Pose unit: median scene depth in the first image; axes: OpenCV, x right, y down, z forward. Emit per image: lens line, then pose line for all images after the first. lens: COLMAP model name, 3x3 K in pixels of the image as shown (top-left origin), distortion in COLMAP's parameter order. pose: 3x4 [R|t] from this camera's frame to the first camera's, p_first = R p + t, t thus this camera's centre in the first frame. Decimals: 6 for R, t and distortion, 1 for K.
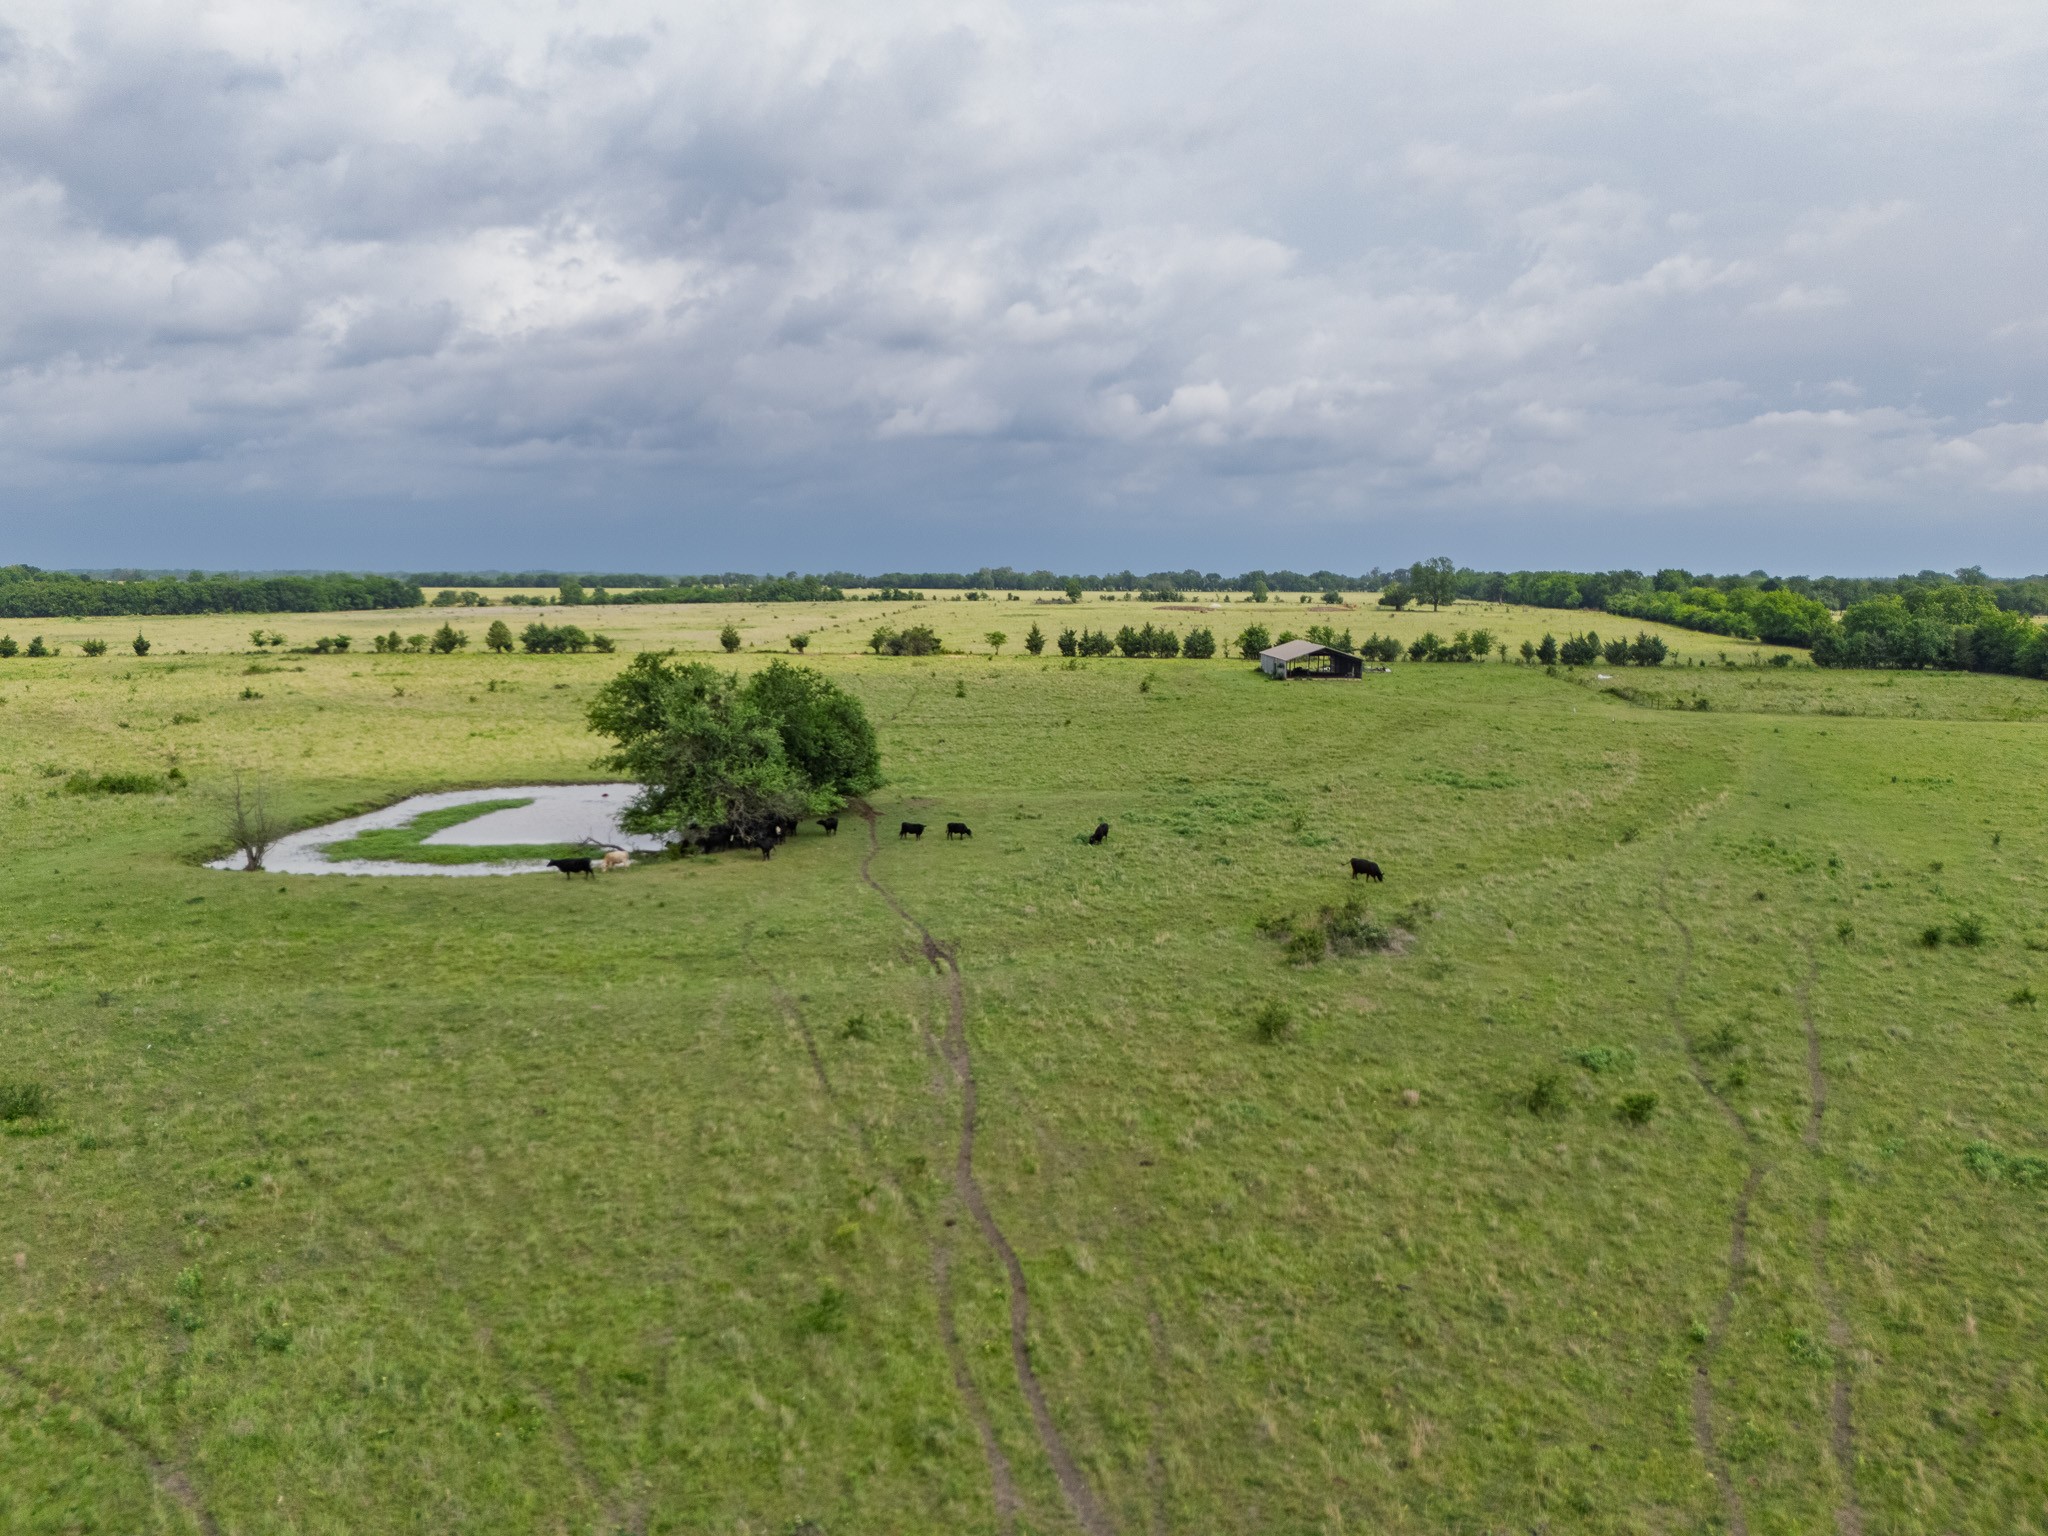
lens RADIAL K [[1480.5, 0, 1025.7], [0, 1480.5, 760.6], [0, 0, 1]] dist [0.152962, -0.236833]
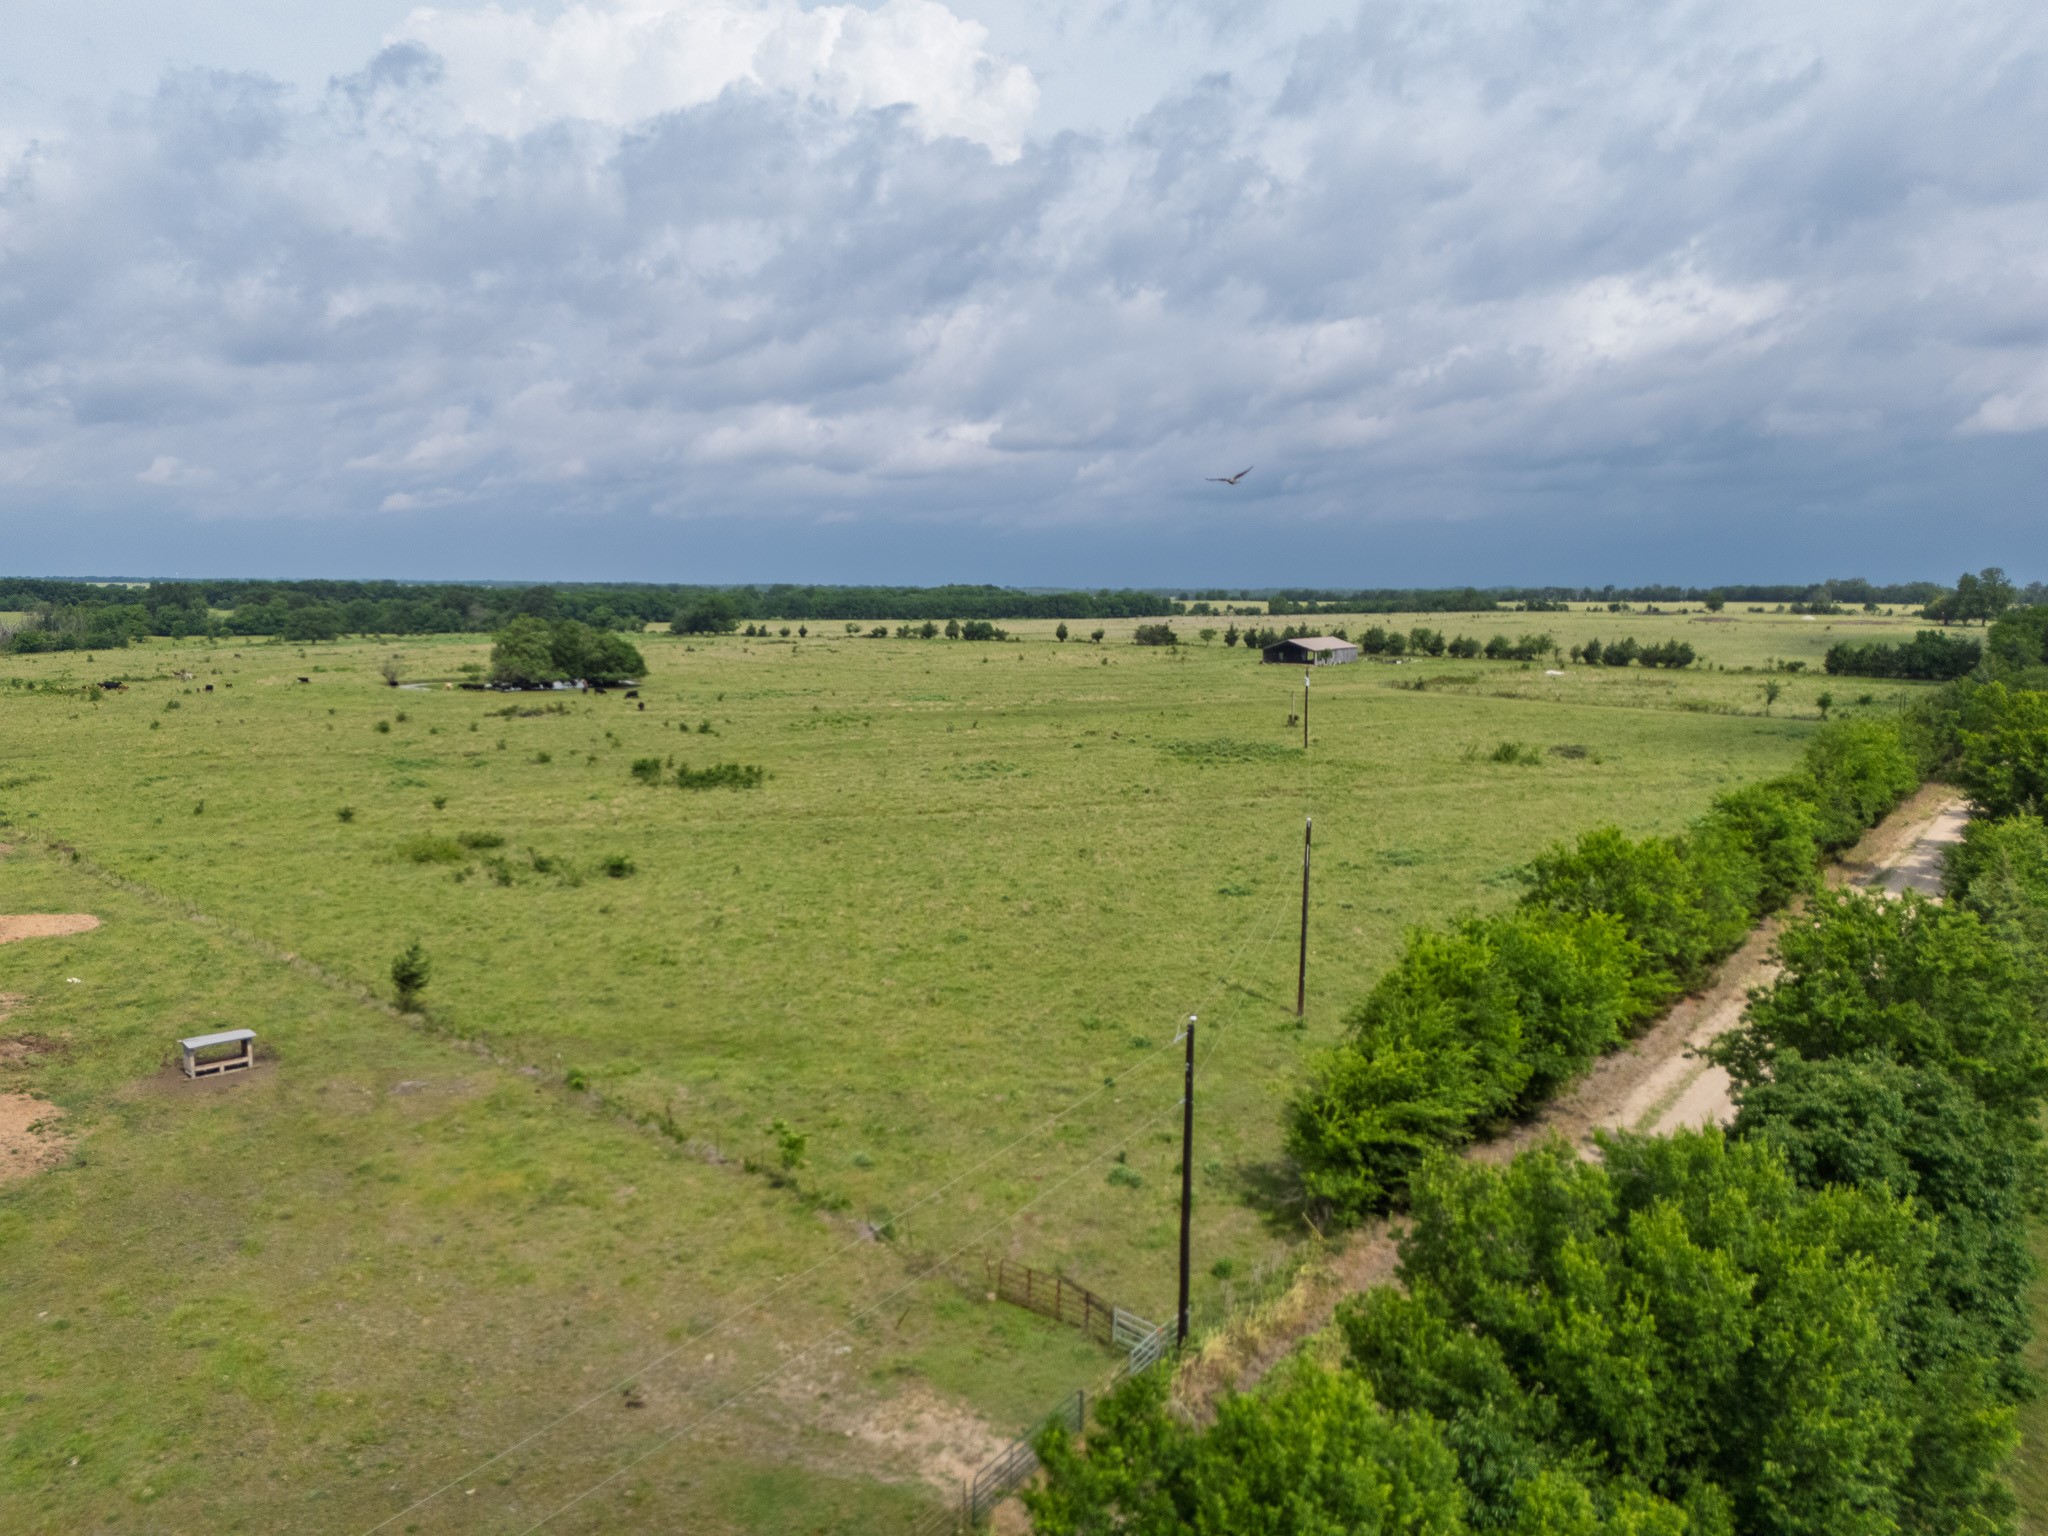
lens RADIAL K [[1494.0, 0, 1028.5], [0, 1494.0, 763.2], [0, 0, 1]] dist [0.097189, -0.117387]
pose [[0.796997, 0.070857, -0.599813, 0.665474], [-0.076553, 0.996936, 0.016051, 0.024600], [0.599112, 0.033125, 0.799980, -0.172988]]
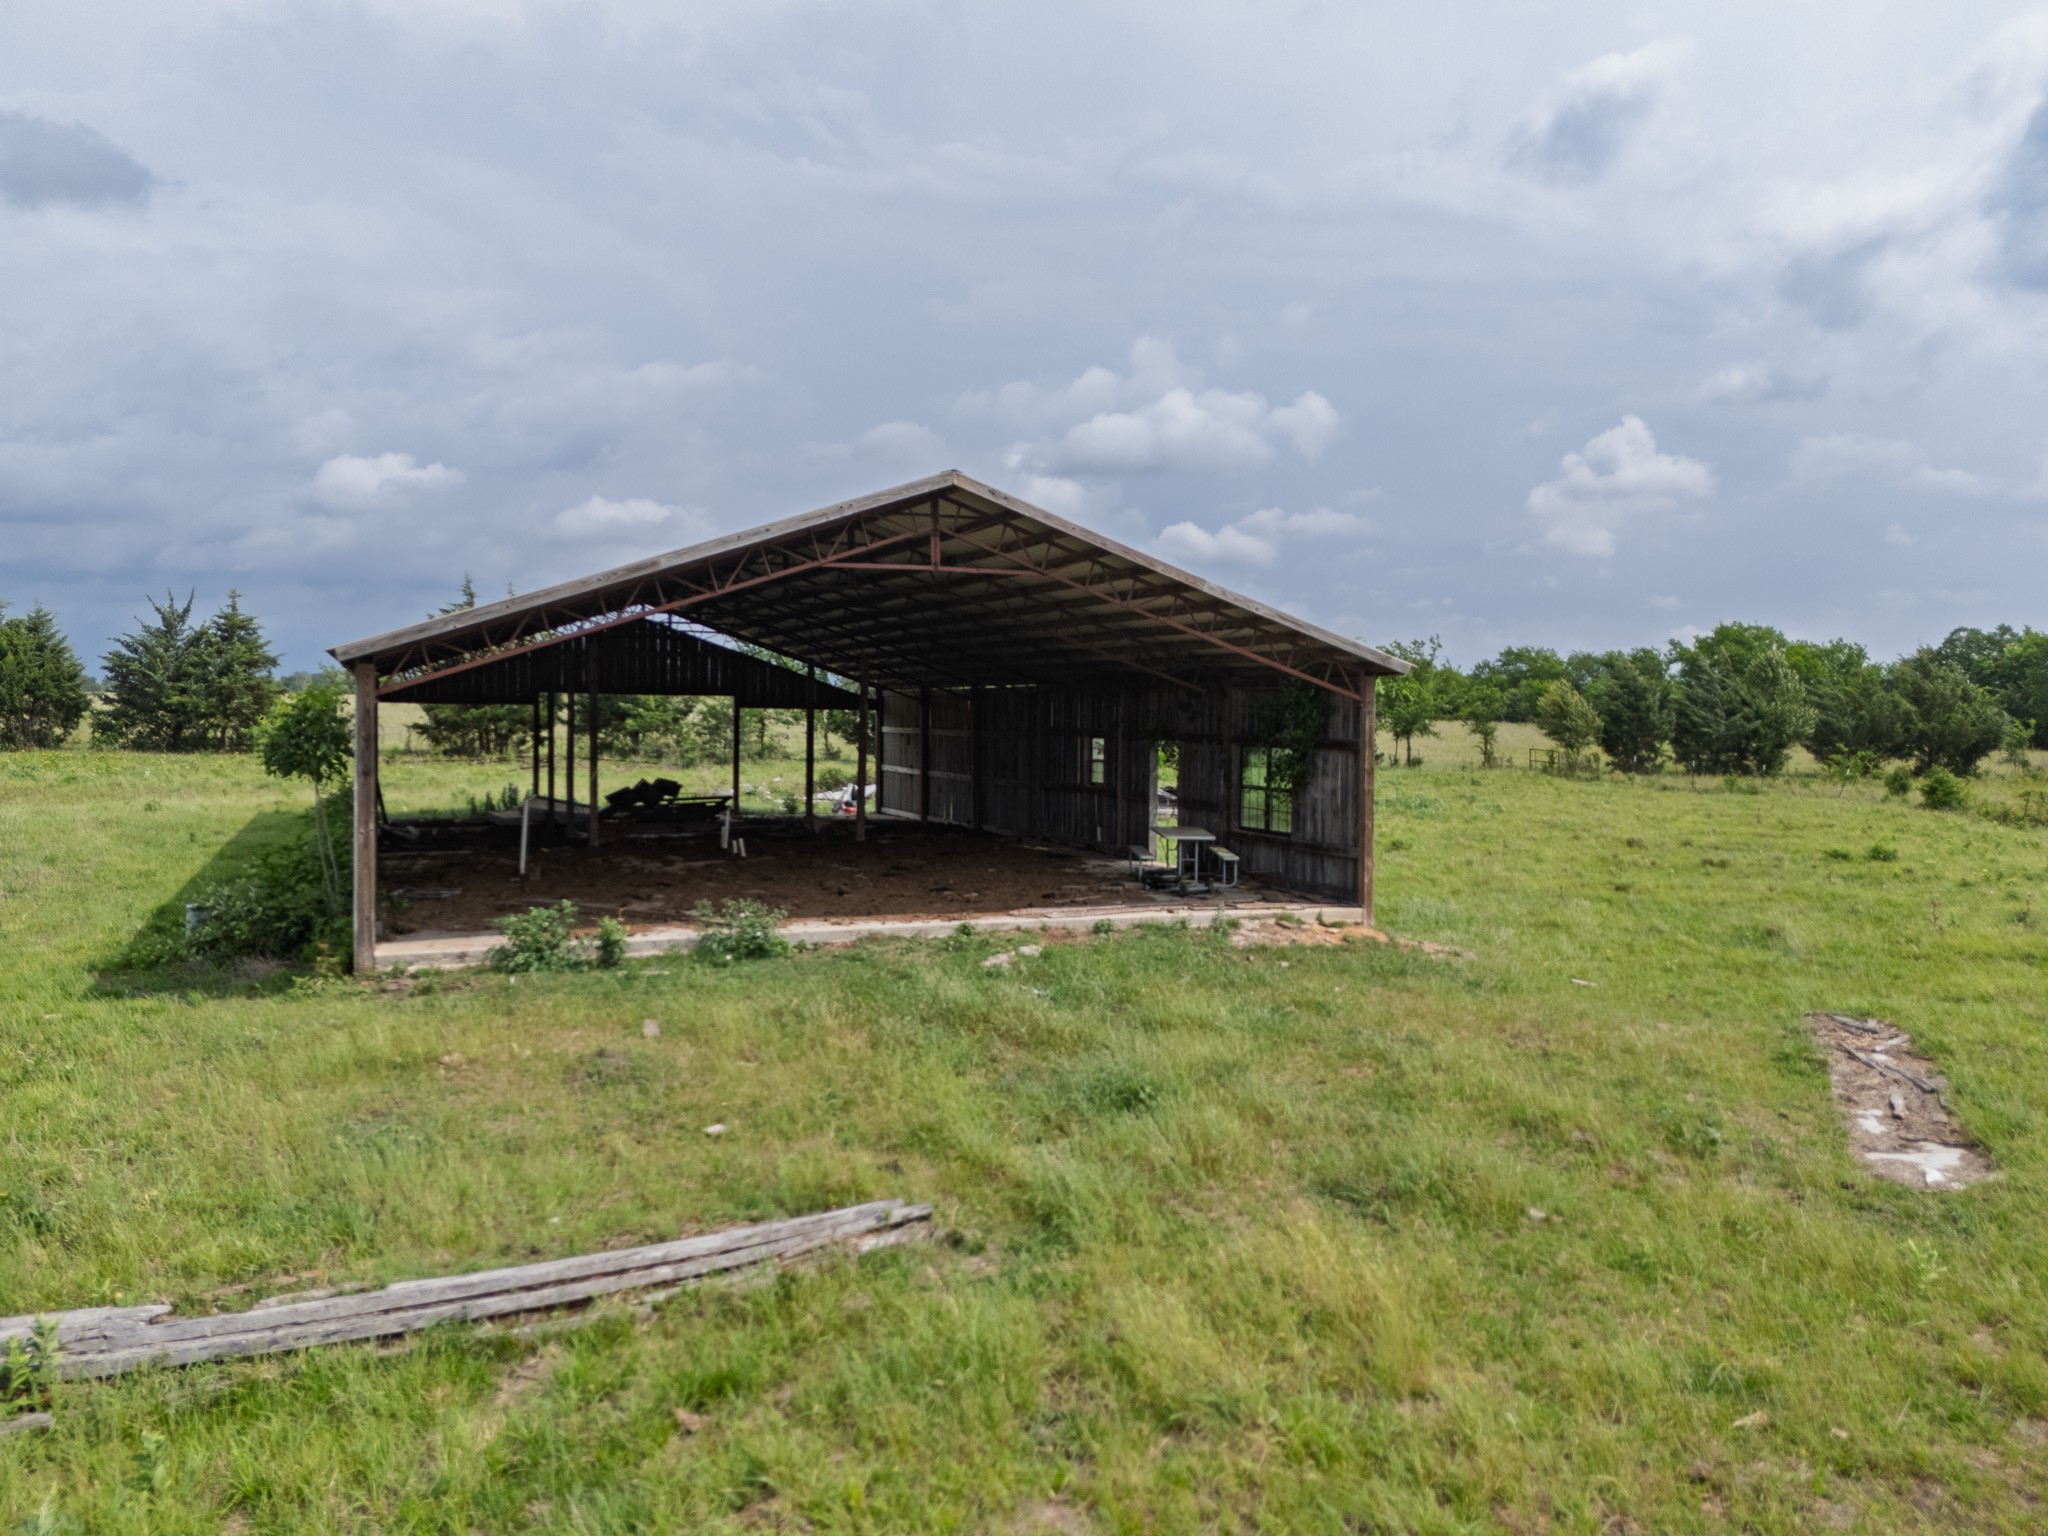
lens RADIAL K [[1494.0, 0, 1028.5], [0, 1494.0, 763.2], [0, 0, 1]] dist [0.097189, -0.117387]
pose [[0.930600, -0.003438, 0.366021, 0.142967], [0.034832, 0.996250, -0.079201, -0.045429], [-0.364376, 0.086454, 0.927230, 0.743198]]
